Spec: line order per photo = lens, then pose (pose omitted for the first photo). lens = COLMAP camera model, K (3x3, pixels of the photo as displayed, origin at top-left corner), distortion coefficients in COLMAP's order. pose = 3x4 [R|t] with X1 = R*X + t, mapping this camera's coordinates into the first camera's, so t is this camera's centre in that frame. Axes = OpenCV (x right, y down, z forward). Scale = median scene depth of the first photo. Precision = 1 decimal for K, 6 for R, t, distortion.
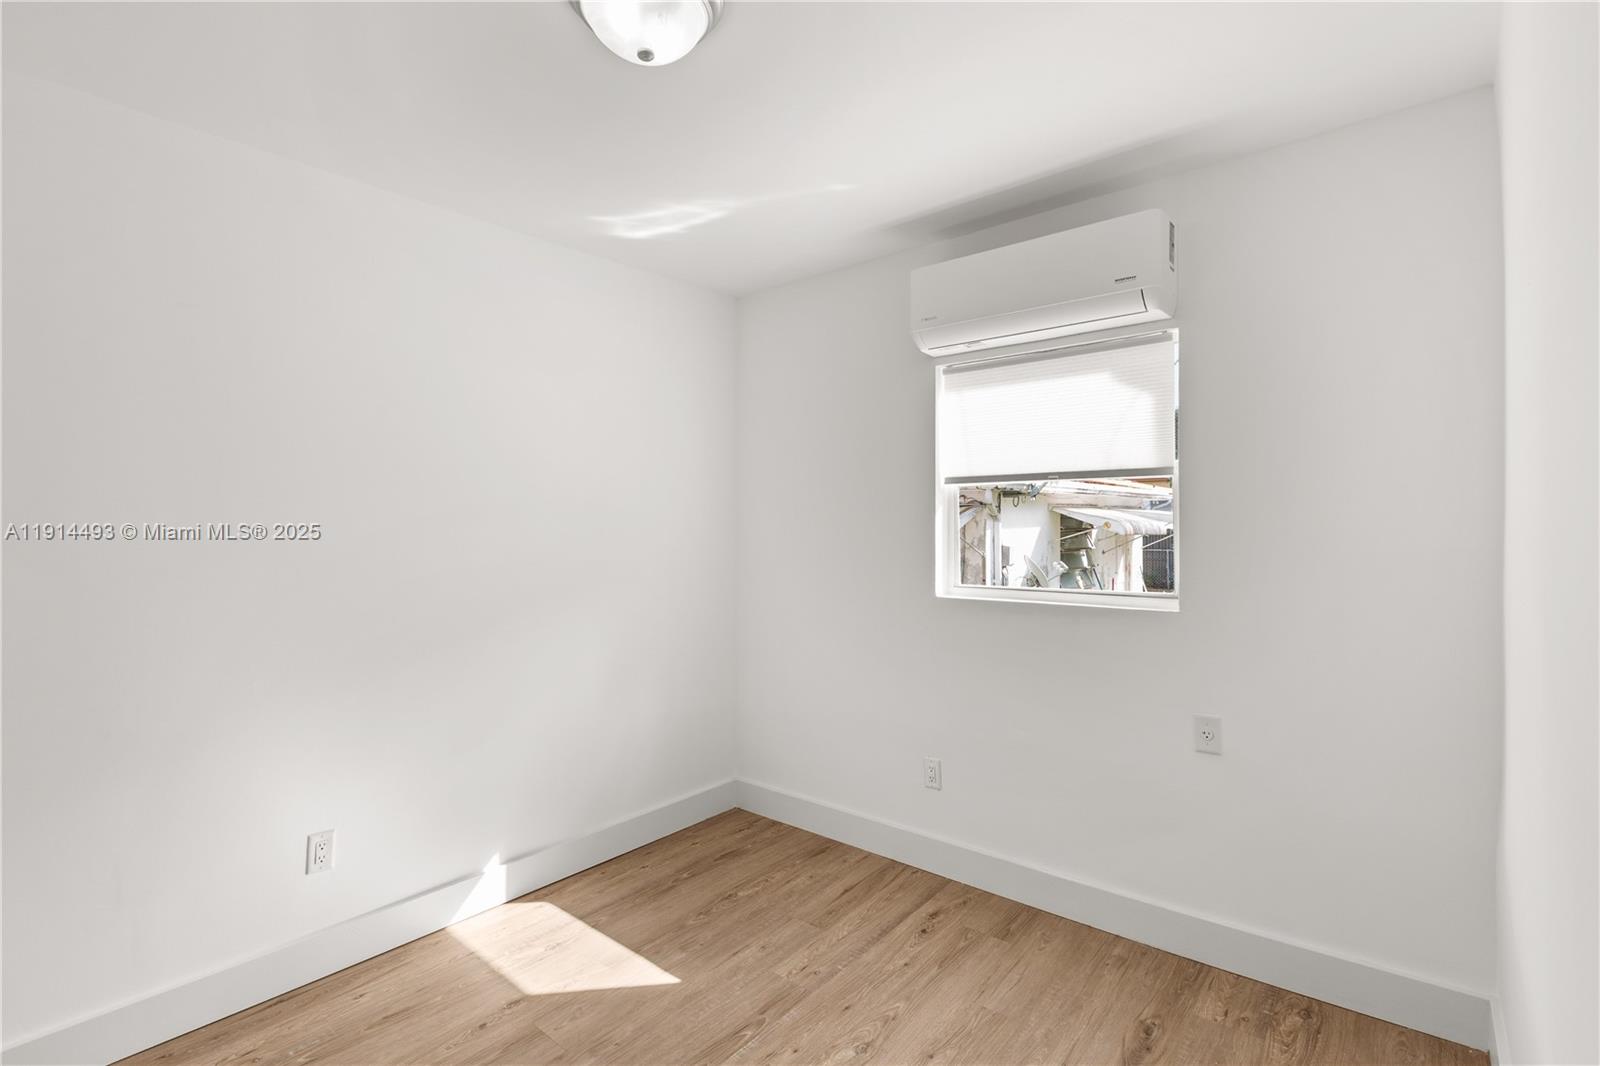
lens RADIAL K [[740.9, 0, 802.8], [0, 740.9, 545.6], [0, 0, 1]] dist [0.001298, -0.000065]
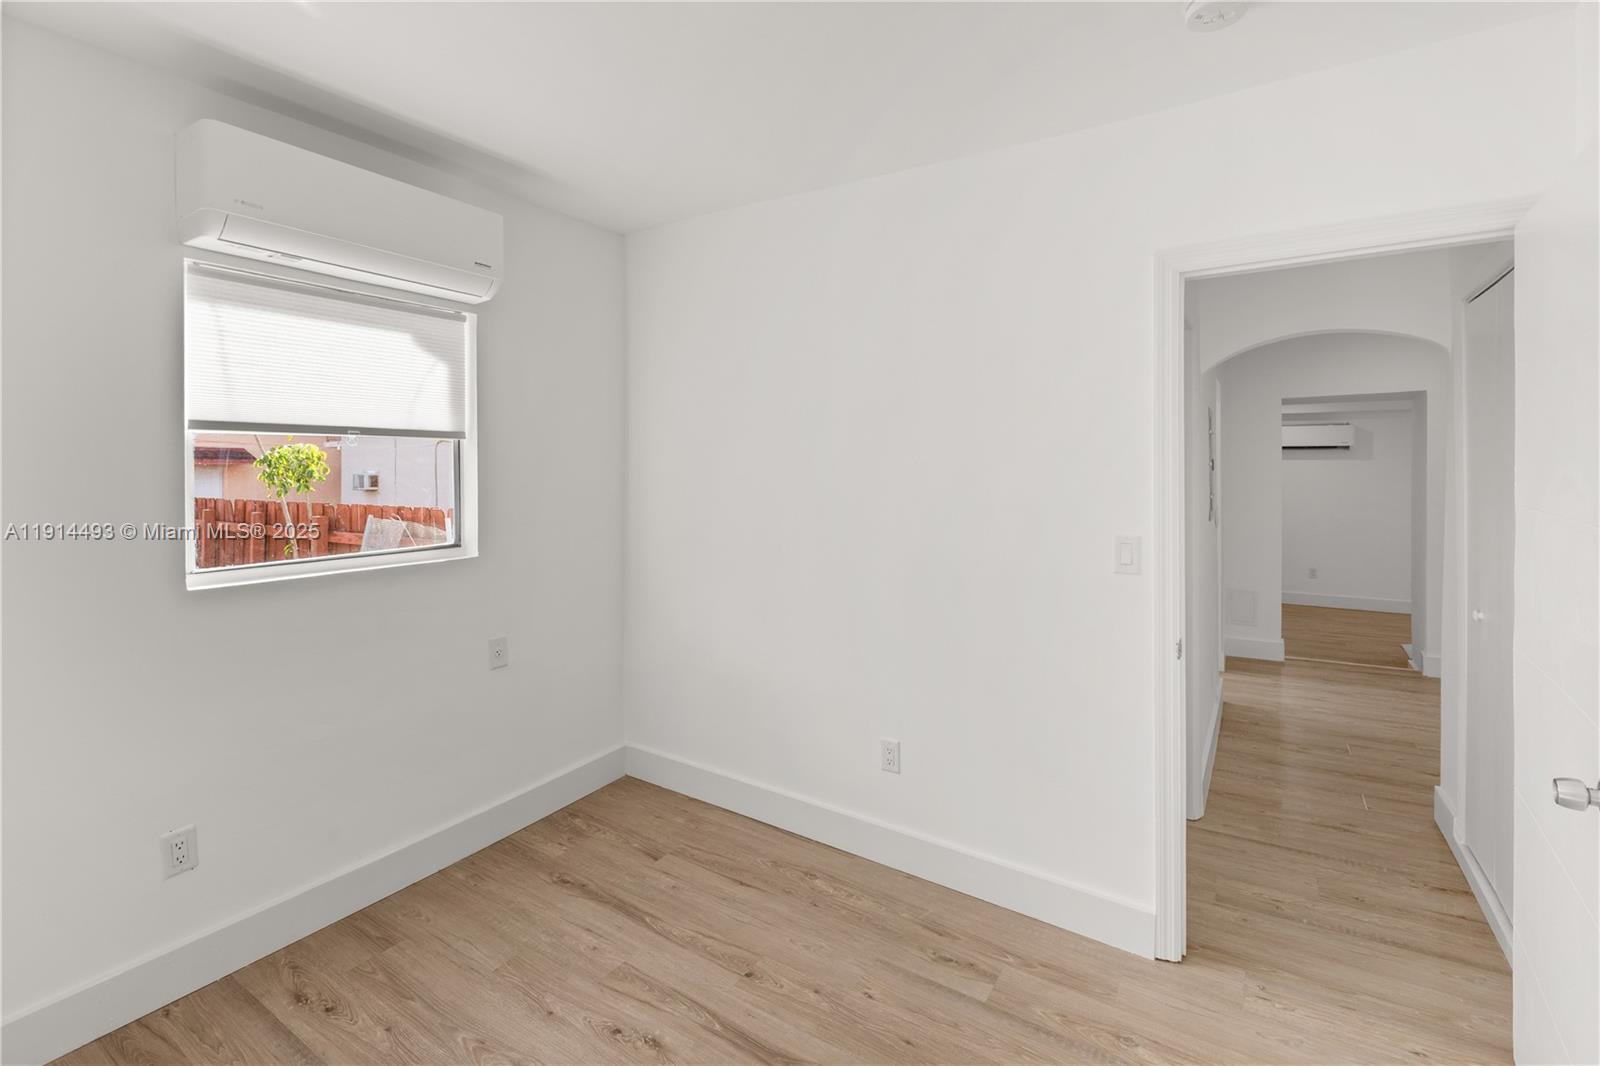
lens RADIAL K [[723.8, 0, 795.2], [0, 723.8, 500.3], [0, 0, 1]] dist [0.001058, -0.000206]
pose [[-0.117730, -0.038883, 0.992284, -0.666971], [0.035136, 0.998444, 0.043293, -0.031313], [-0.992424, 0.039962, -0.116181, 0.617311]]
